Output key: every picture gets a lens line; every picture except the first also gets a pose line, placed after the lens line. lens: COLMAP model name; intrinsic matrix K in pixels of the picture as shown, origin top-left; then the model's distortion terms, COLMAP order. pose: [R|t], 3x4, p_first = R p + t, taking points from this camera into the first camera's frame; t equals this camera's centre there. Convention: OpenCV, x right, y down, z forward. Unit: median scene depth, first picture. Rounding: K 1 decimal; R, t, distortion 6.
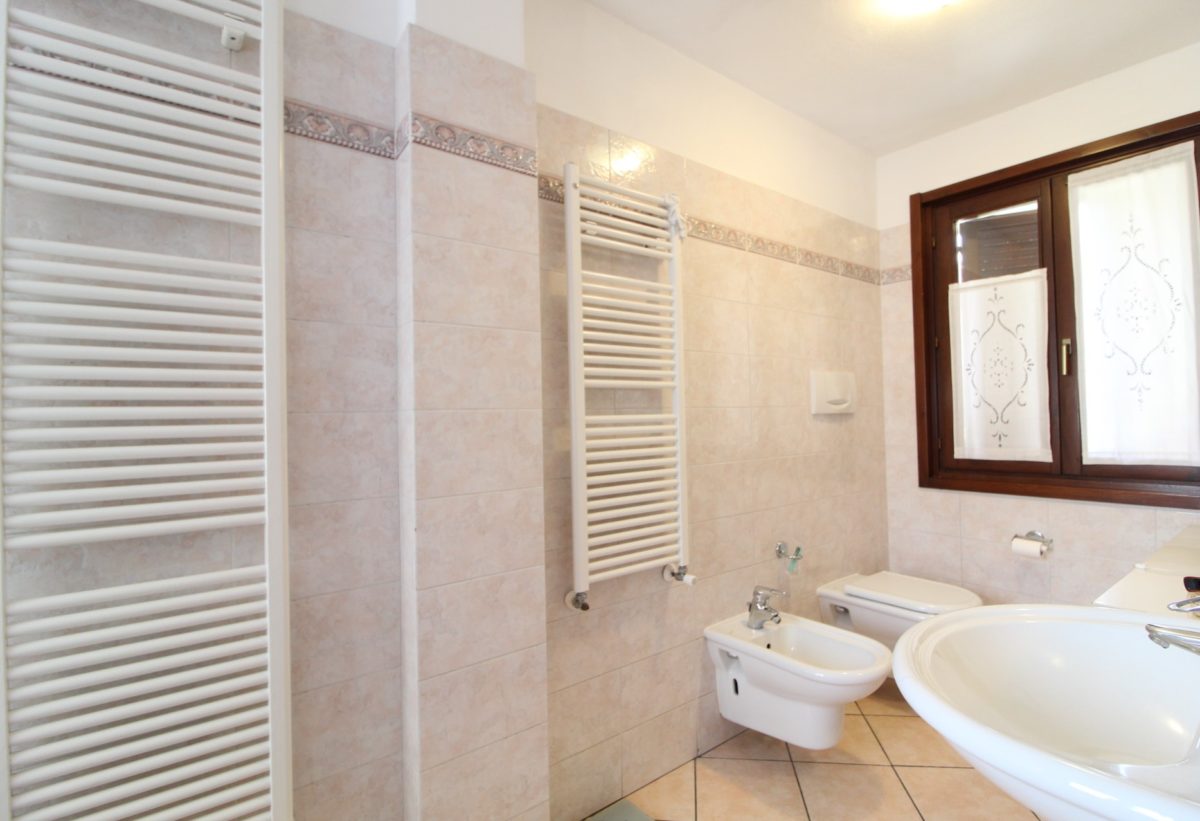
lens RADIAL K [[568.2, 0, 599.9], [0, 568.2, 406.8], [0, 0, 1]] dist [-0.007993, -0.004712]
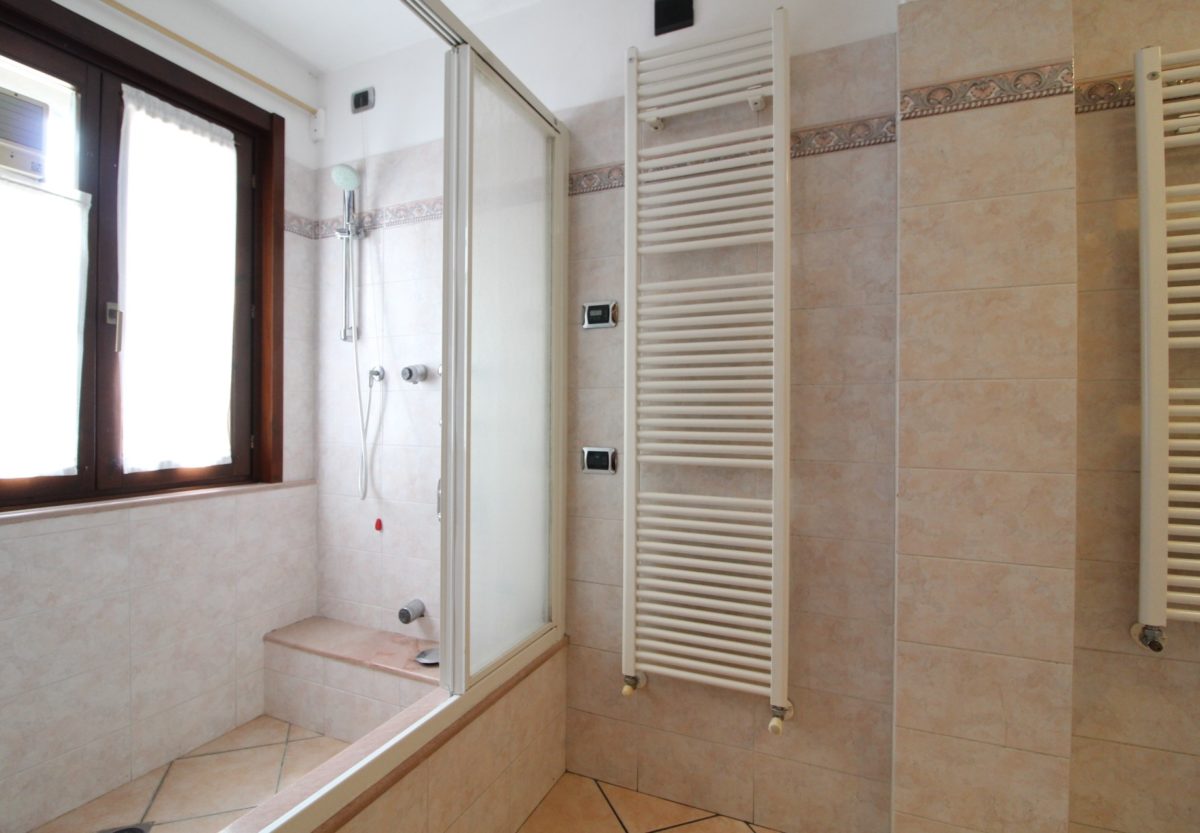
lens RADIAL K [[568.2, 0, 597.2], [0, 568.2, 415.3], [0, 0, 1]] dist [-0.007993, -0.004712]
pose [[0.471285, 0.028105, -0.881533, 0.319416], [-0.002132, 0.999526, 0.030727, 0.036764], [0.881978, -0.012602, 0.471121, 0.022022]]
